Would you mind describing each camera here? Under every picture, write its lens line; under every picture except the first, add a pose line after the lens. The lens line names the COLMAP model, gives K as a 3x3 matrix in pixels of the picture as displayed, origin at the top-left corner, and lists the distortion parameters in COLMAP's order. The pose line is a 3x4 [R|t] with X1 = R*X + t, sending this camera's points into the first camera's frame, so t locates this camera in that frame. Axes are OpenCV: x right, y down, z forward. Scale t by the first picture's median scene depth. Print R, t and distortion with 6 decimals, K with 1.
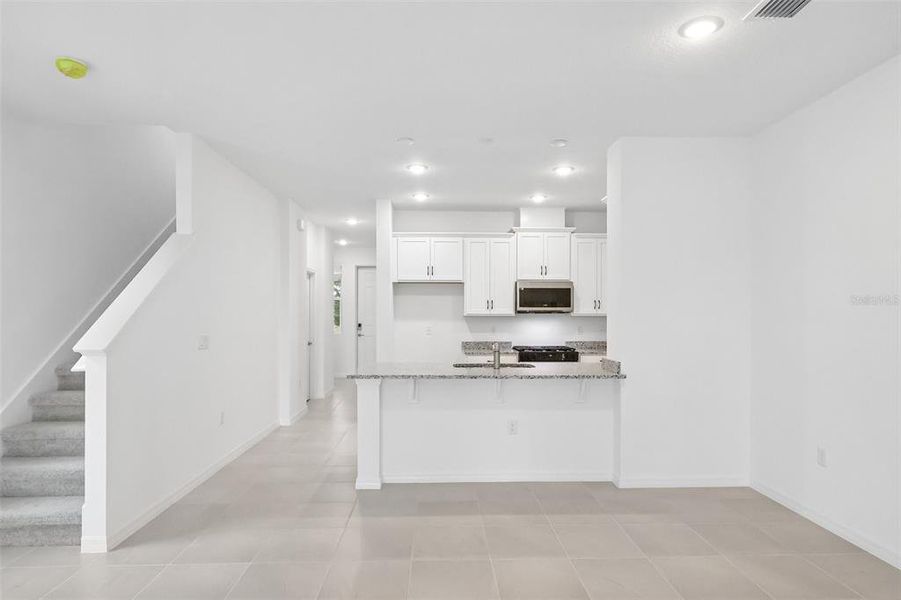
lens RADIAL K [[507.2, 0, 450.5], [0, 507.2, 300.0], [0, 0, 1]] dist [0.000079, 0.000099]
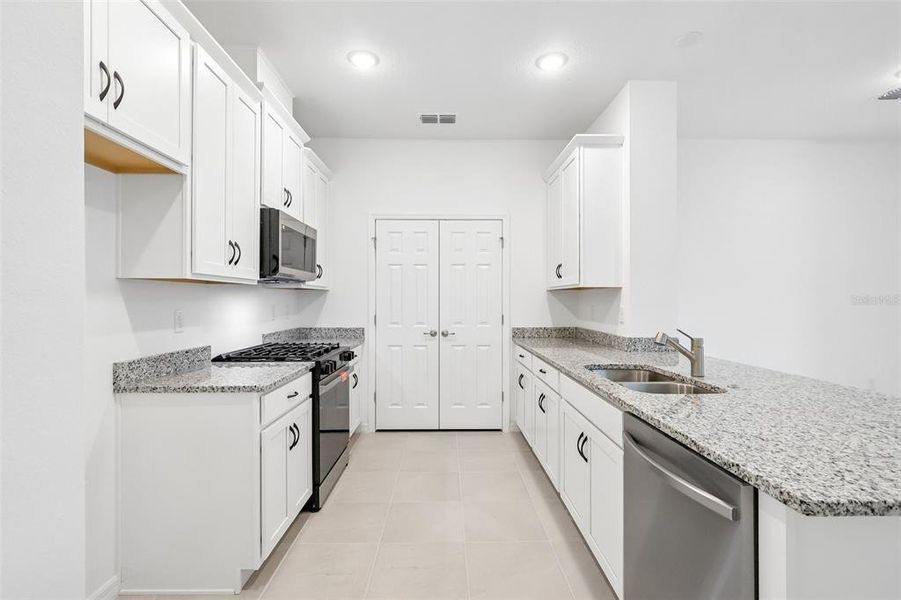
lens RADIAL K [[416.5, 0, 450.5], [0, 416.5, 300.0], [0, 0, 1]] dist [-0.000303, 0.000189]
pose [[0.020894, -0.001434, 0.999781, -0.233649], [-0.026431, 0.999649, 0.001987, 0.039385], [-0.999432, -0.026467, 0.020848, 0.822428]]
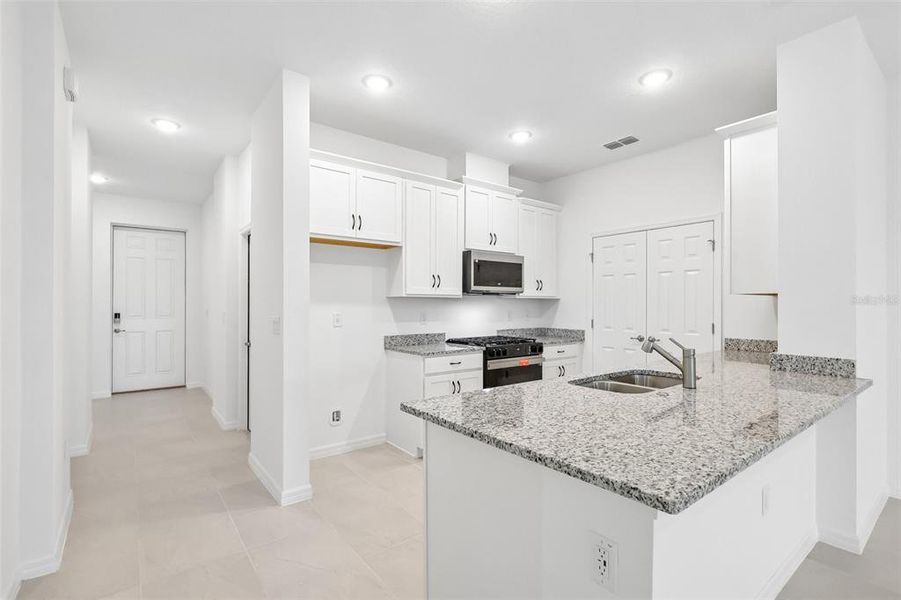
lens RADIAL K [[416.5, 0, 450.5], [0, 416.5, 300.0], [0, 0, 1]] dist [-0.000303, 0.000189]
pose [[0.811617, 0.005849, 0.584160, -0.237915], [-0.015146, 0.999824, 0.011033, 0.028244], [-0.583993, -0.017802, 0.811564, 0.520954]]
